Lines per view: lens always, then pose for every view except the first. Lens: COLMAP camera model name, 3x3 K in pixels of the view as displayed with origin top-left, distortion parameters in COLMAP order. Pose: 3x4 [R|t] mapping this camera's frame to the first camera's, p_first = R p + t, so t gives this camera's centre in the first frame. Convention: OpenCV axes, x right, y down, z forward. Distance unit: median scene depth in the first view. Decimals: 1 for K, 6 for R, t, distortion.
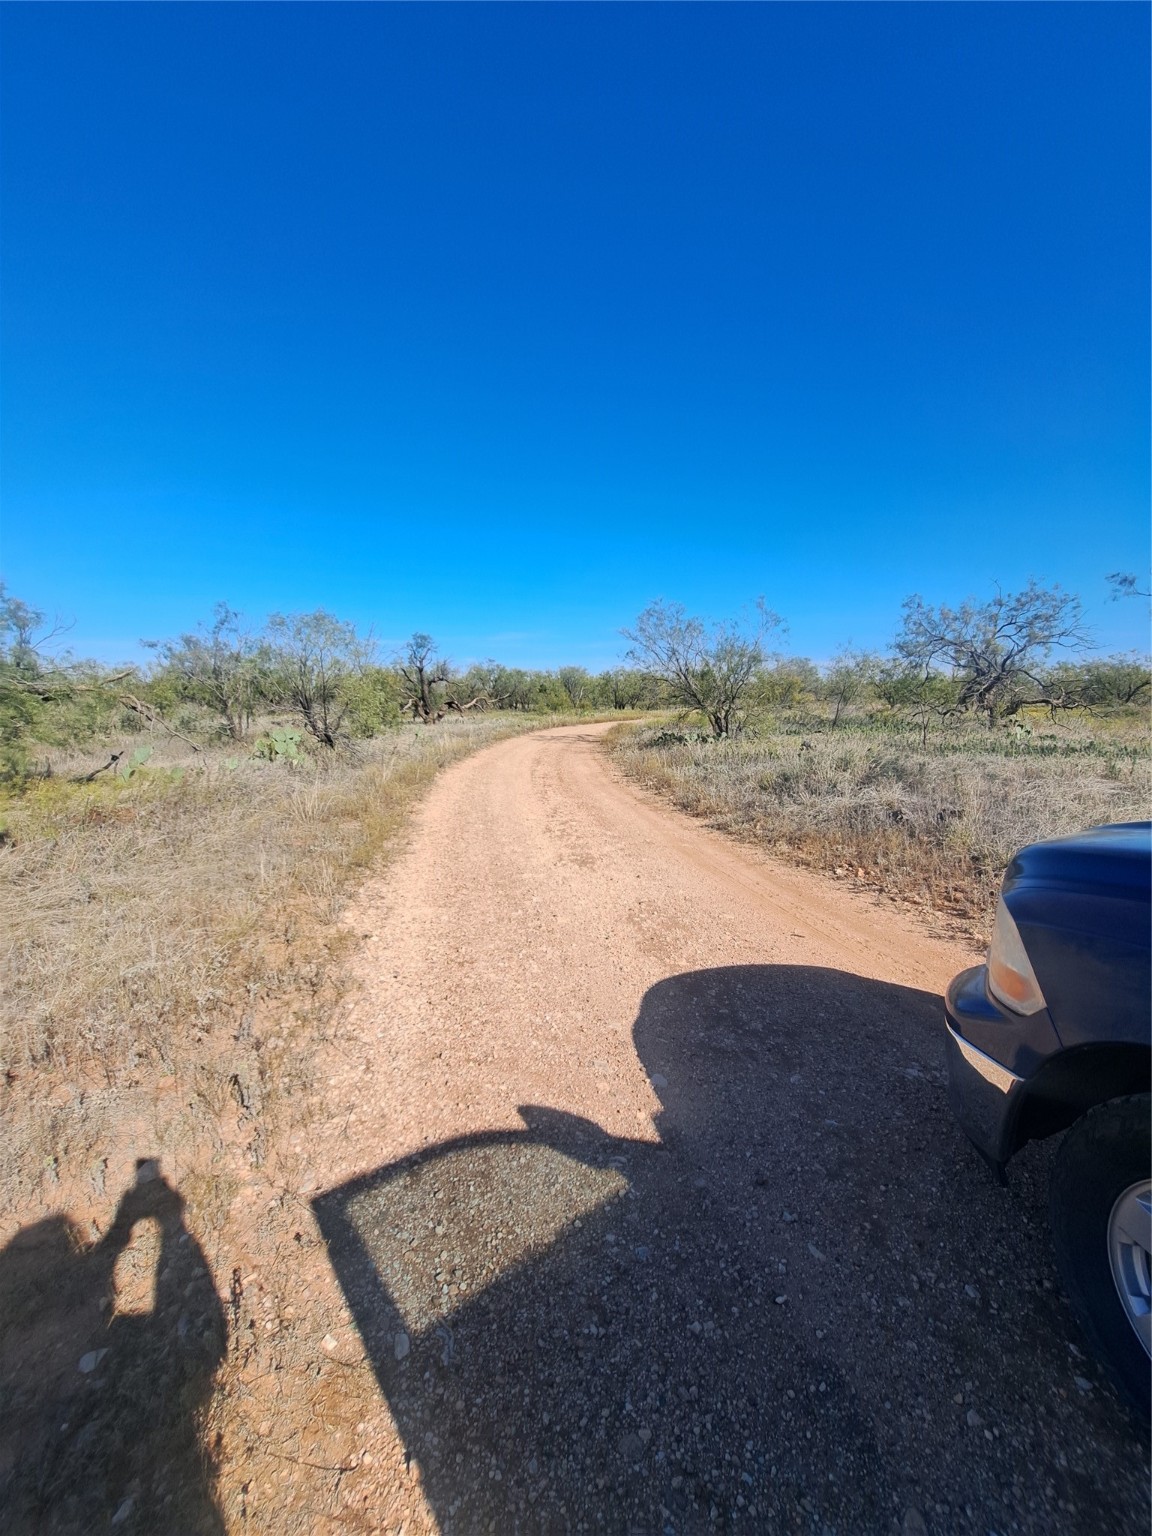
lens RADIAL K [[544.9, 0, 576.9], [0, 544.9, 780.0], [0, 0, 1]] dist [-0.002052, -0.000044]
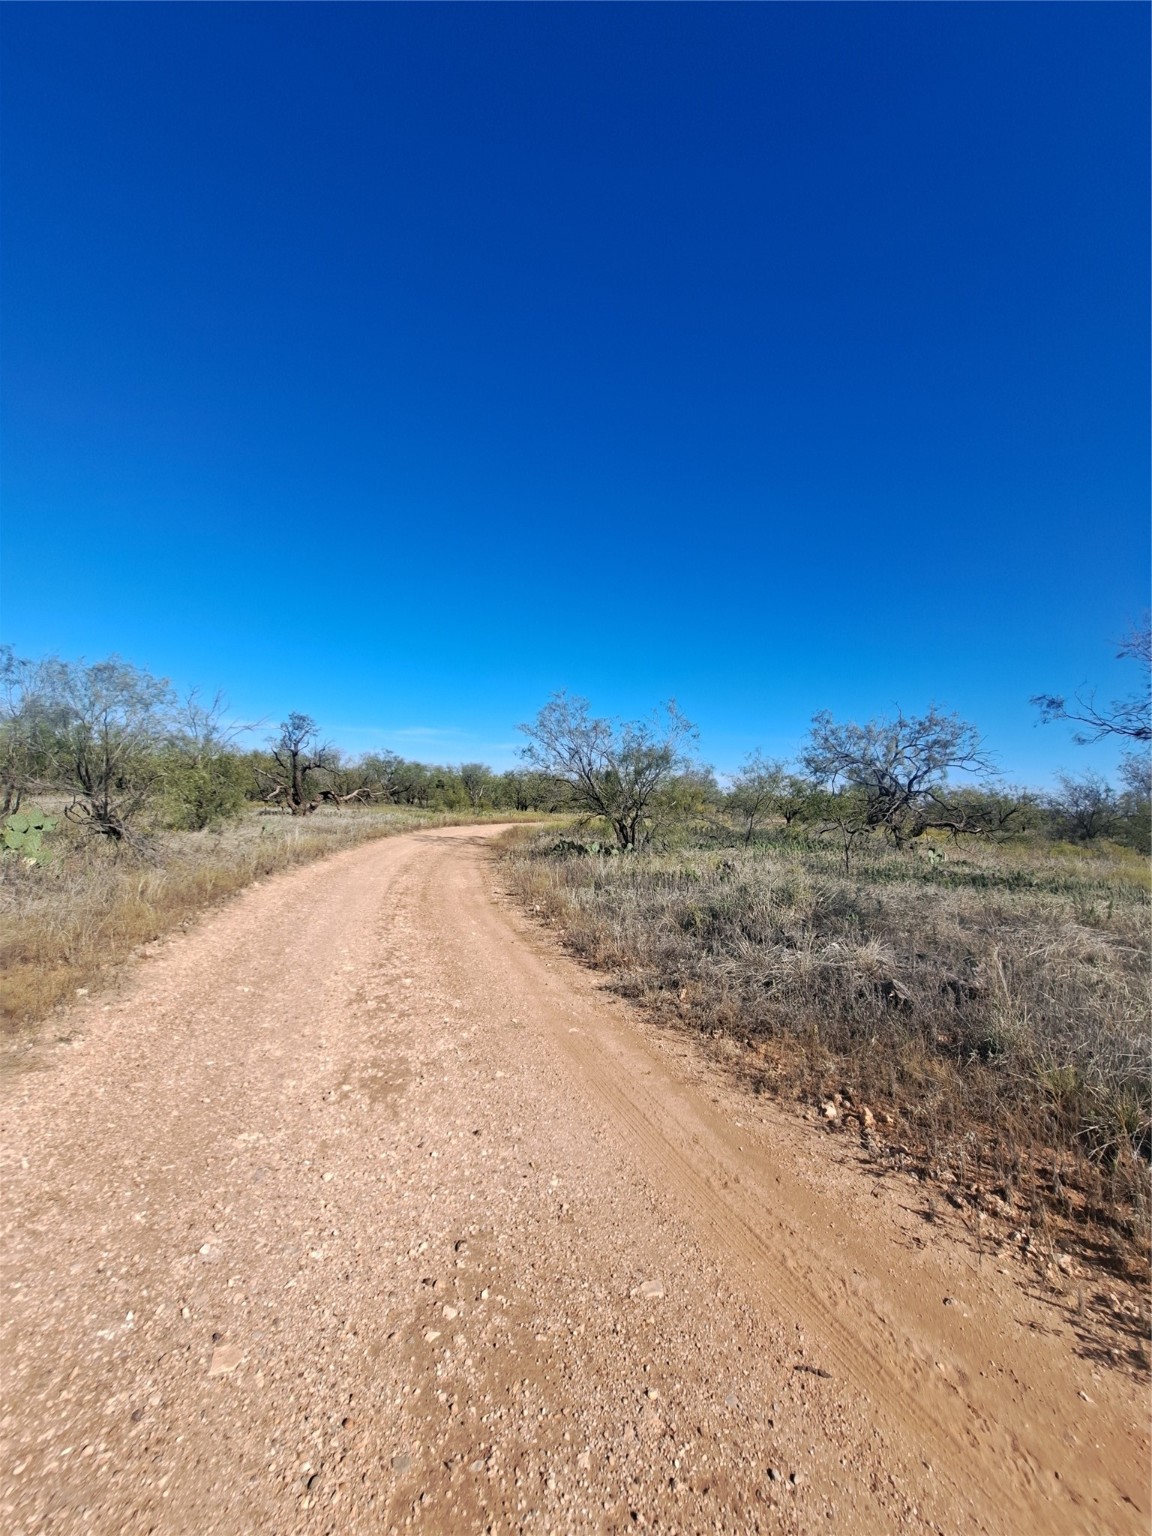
lens RADIAL K [[544.9, 0, 576.9], [0, 544.9, 780.0], [0, 0, 1]] dist [-0.002052, -0.000044]
pose [[0.984318, 0.061878, 0.165193, 0.034878], [-0.030386, 0.981937, -0.186754, -0.019969], [-0.173765, 0.178806, 0.968418, 0.145736]]
